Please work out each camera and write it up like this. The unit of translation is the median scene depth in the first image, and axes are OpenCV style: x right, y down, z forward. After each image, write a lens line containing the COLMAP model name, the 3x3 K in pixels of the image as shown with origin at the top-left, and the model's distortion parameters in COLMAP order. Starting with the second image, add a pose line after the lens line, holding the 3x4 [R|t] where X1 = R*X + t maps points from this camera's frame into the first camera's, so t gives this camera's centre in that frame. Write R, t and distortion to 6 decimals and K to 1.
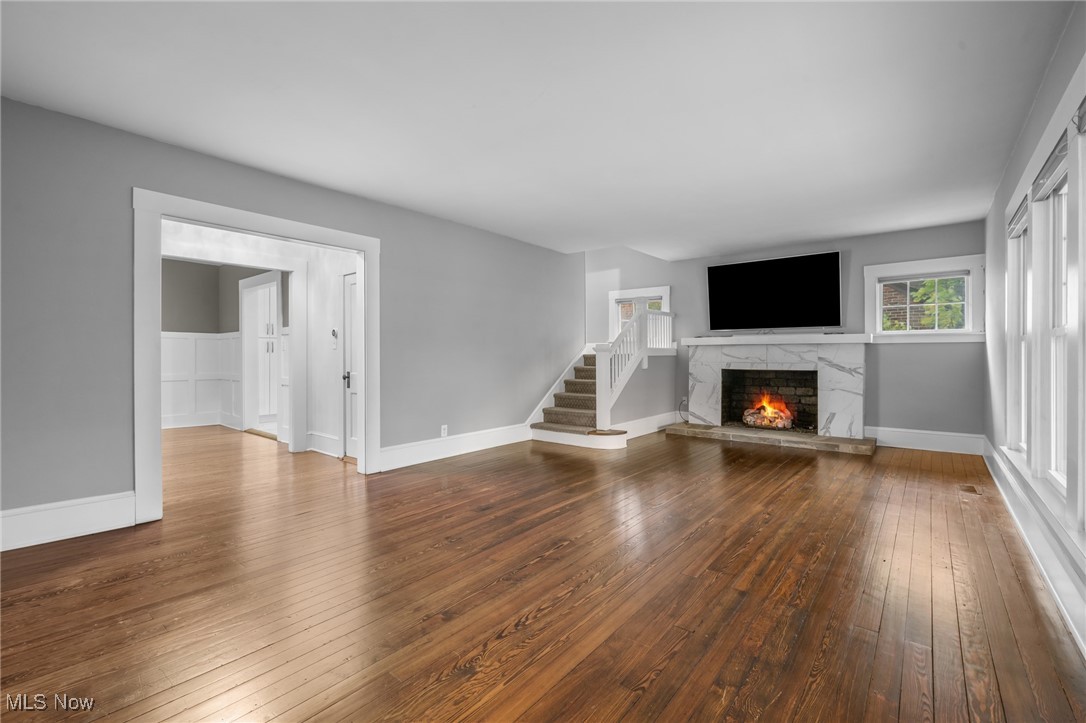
lens RADIAL K [[463.3, 0, 539.2], [0, 463.3, 354.6], [0, 0, 1]] dist [-0.011185, 0.001719]
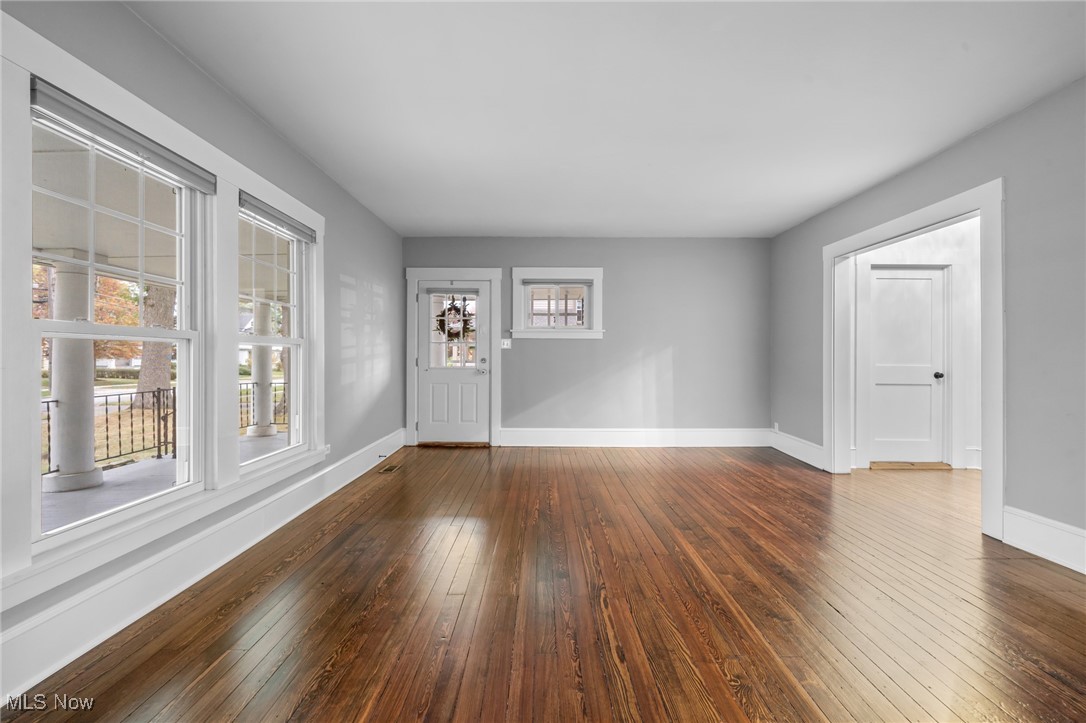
lens RADIAL K [[463.3, 0, 542.3], [0, 463.3, 361.4], [0, 0, 1]] dist [-0.011185, 0.001719]
pose [[-0.773081, 0.005273, -0.634285, 0.717679], [0.004603, 0.999986, 0.002703, 0.002545], [0.634290, -0.000830, -0.773094, 1.430525]]
